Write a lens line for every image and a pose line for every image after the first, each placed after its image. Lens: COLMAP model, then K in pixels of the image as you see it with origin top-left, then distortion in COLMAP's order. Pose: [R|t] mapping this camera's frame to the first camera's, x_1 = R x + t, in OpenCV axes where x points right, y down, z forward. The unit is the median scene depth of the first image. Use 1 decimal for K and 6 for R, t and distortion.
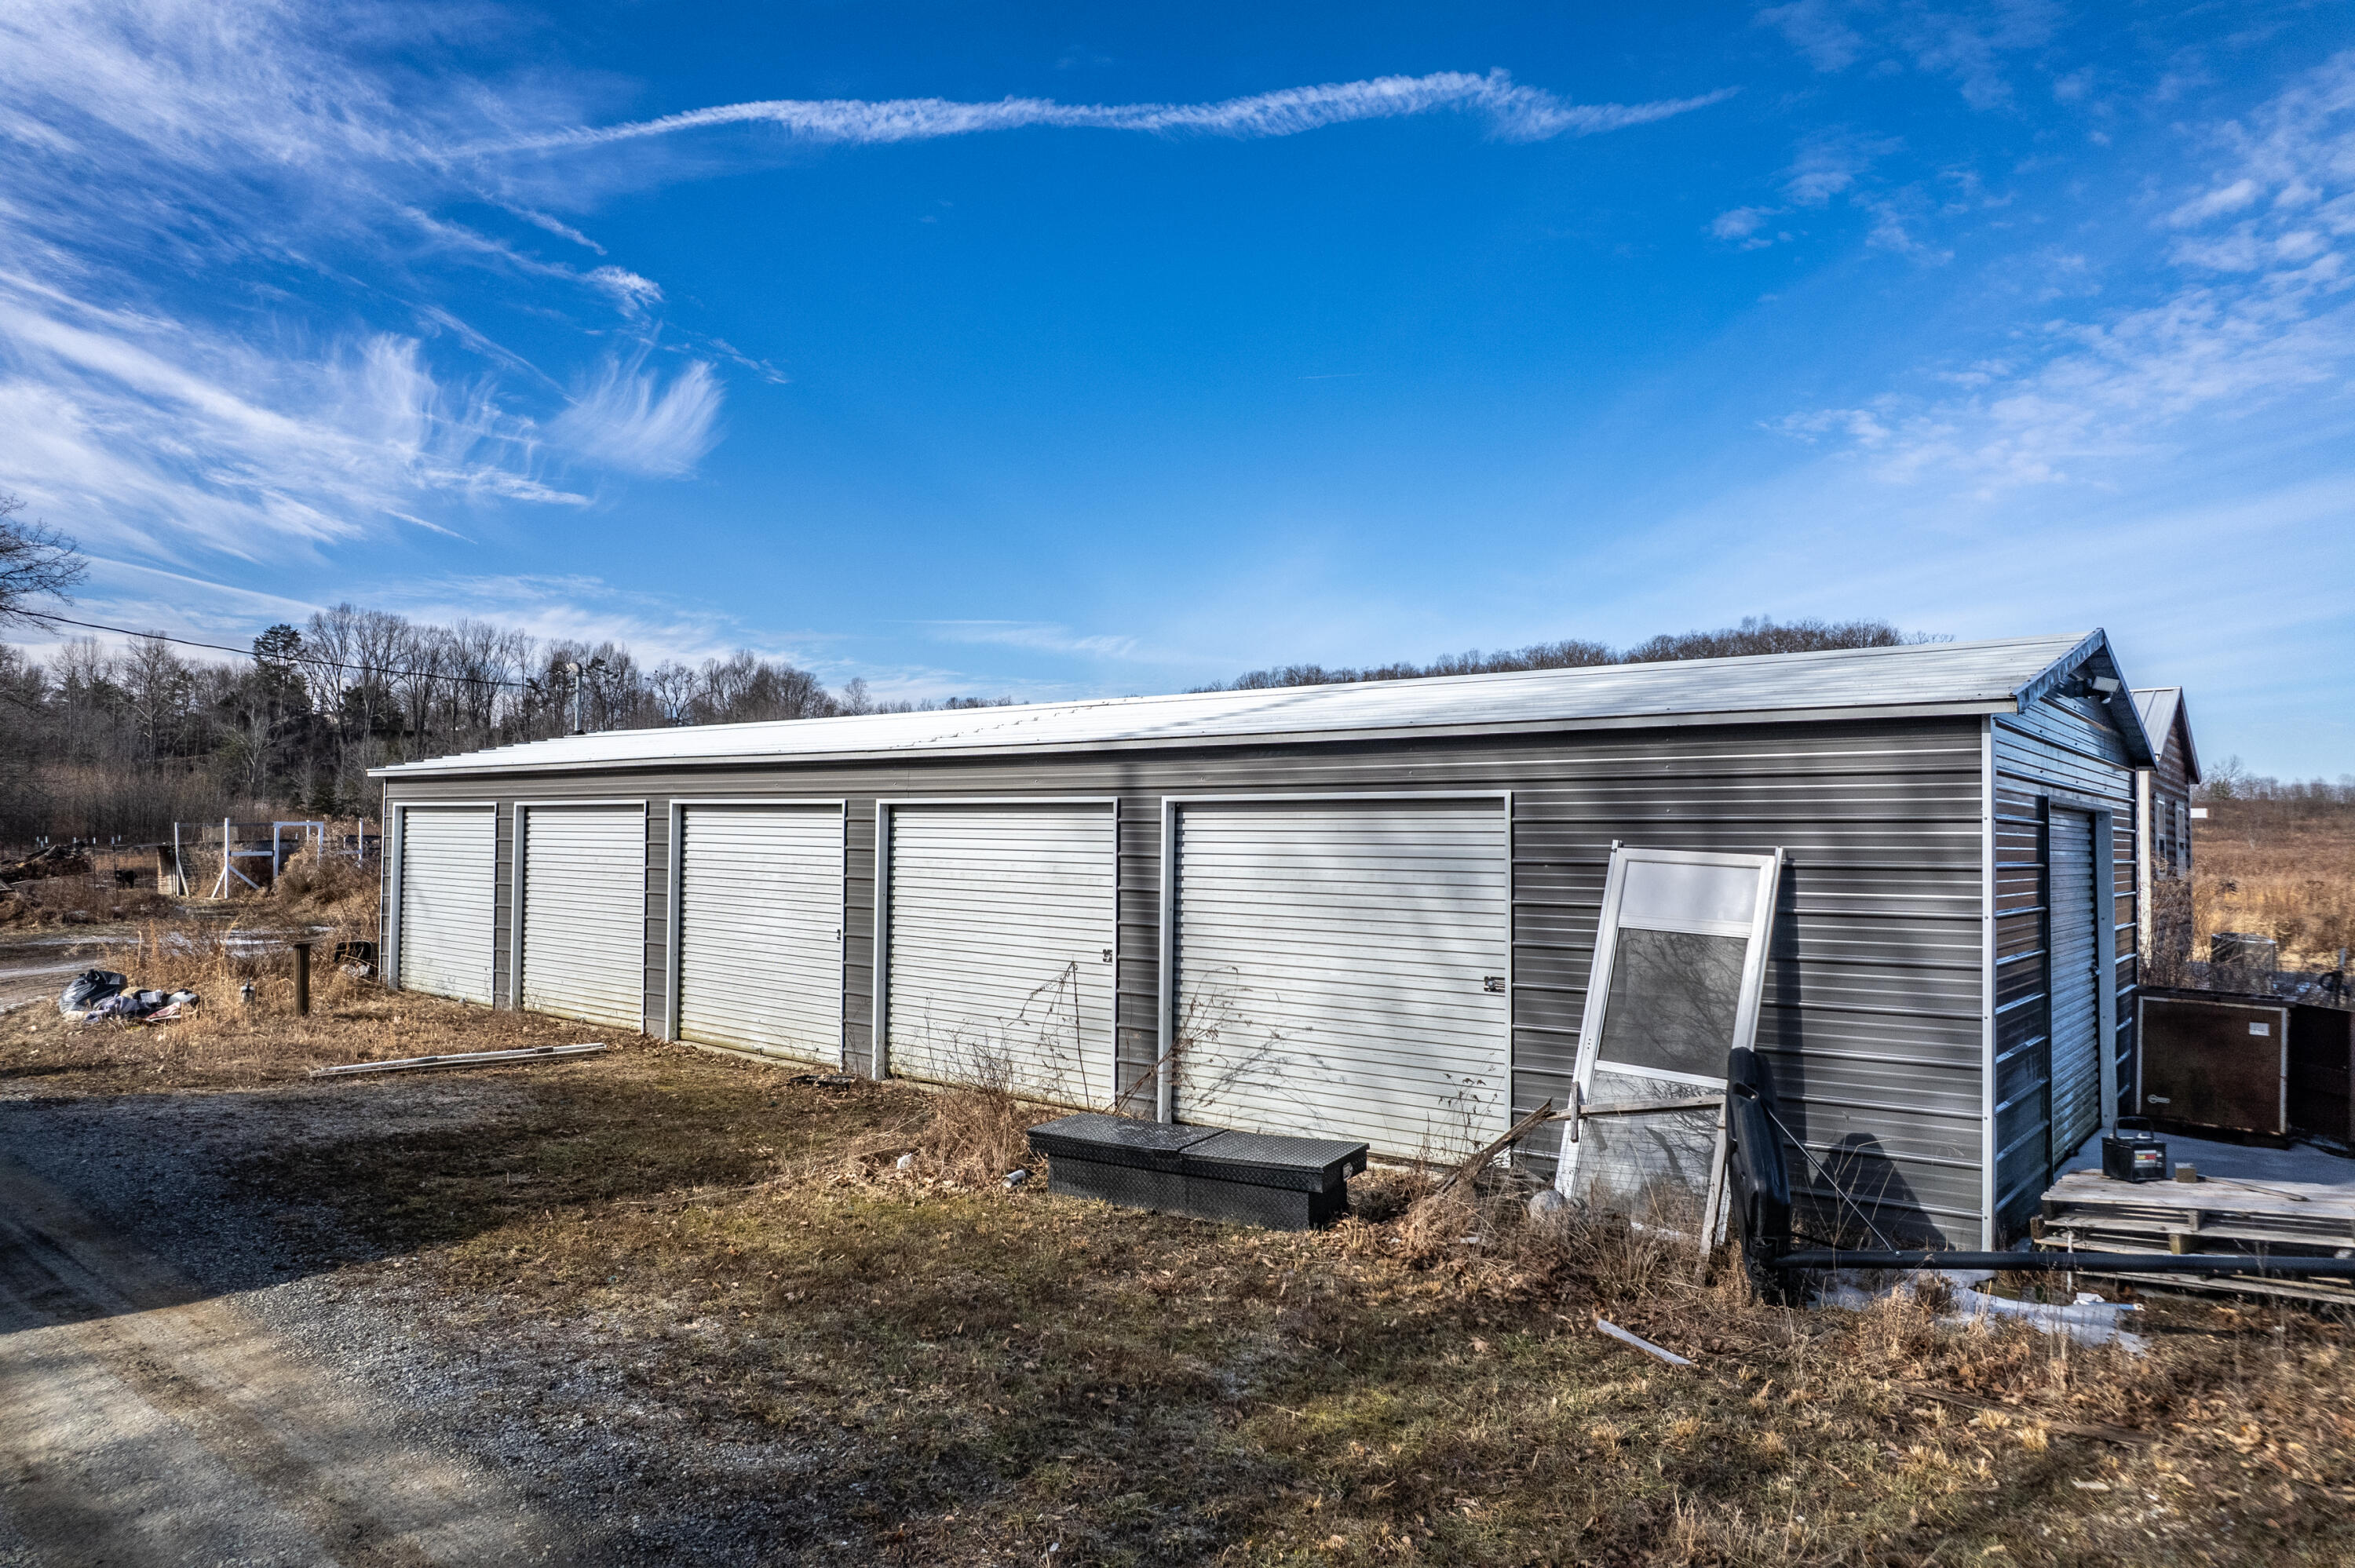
lens RADIAL K [[1503.4, 0, 1178.8], [0, 1503.4, 785.7], [0, 0, 1]] dist [-0.064775, 0.058912]
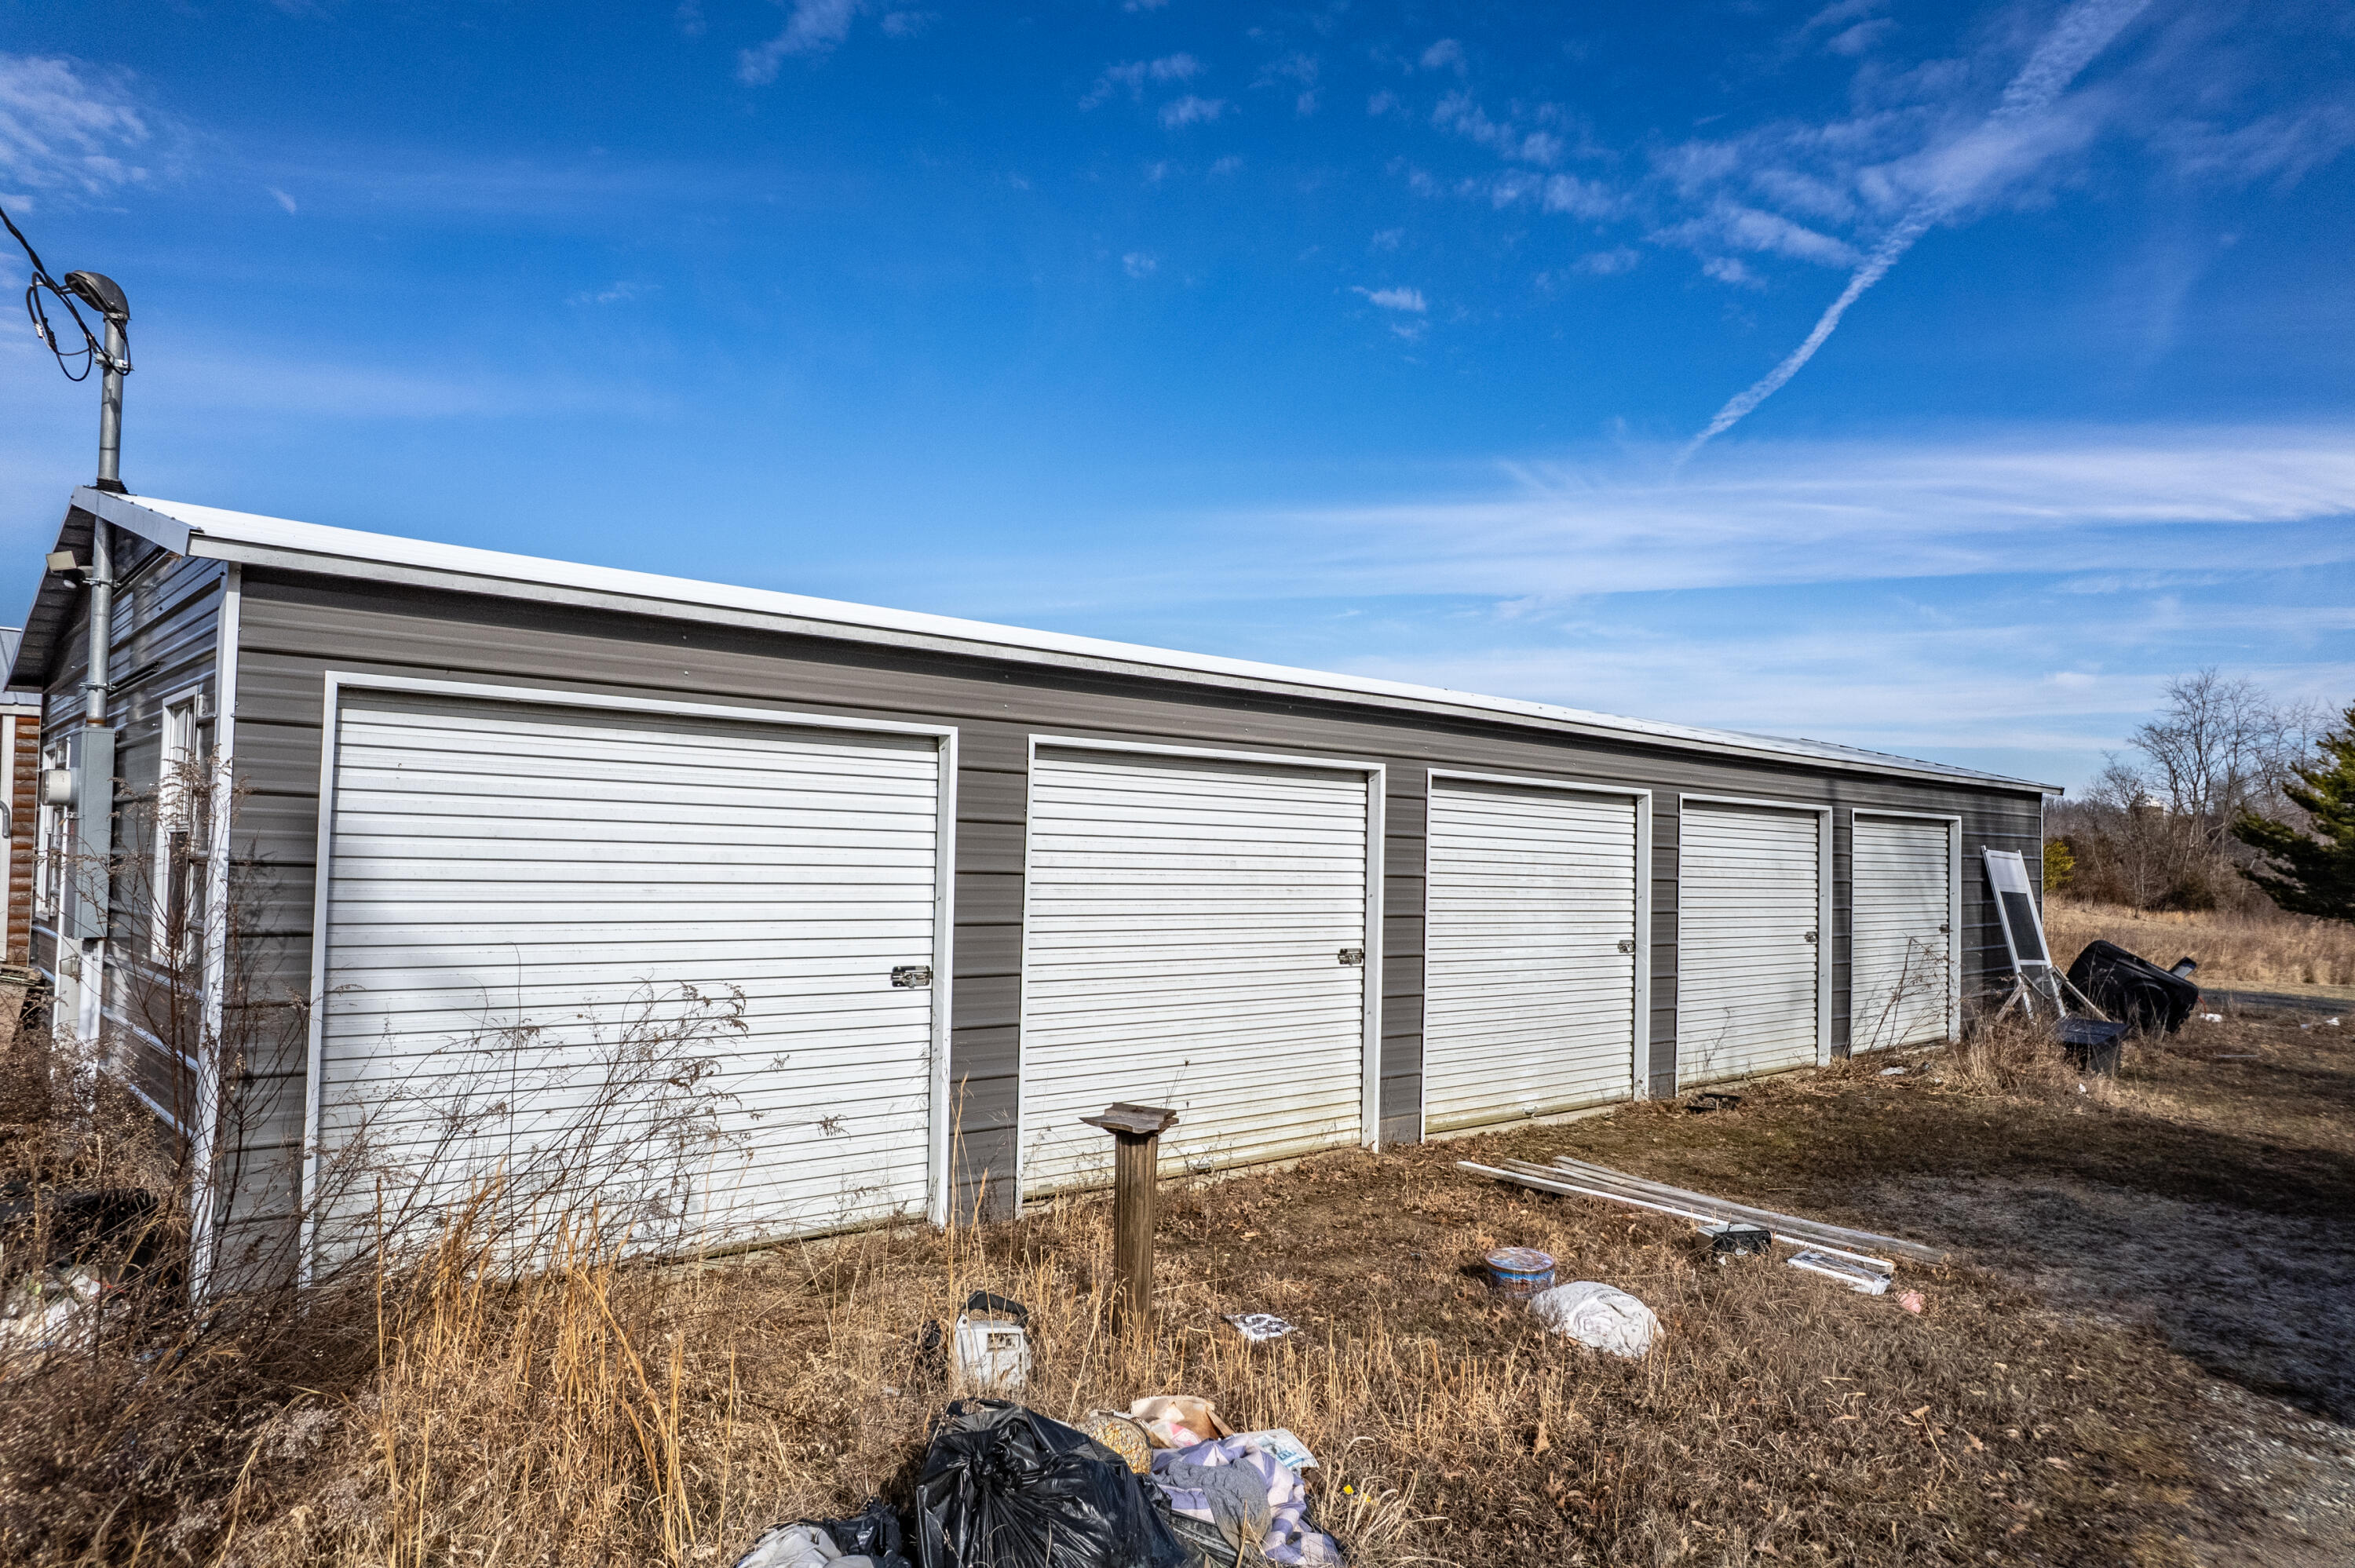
lens RADIAL K [[1503.4, 0, 1179.2], [0, 1503.4, 788.2], [0, 0, 1]] dist [-0.064775, 0.058912]
pose [[0.146671, 0.031226, 0.988692, -1.066990], [-0.059923, 0.997946, -0.022629, 0.041858], [-0.987369, -0.055927, 0.148241, 1.081151]]
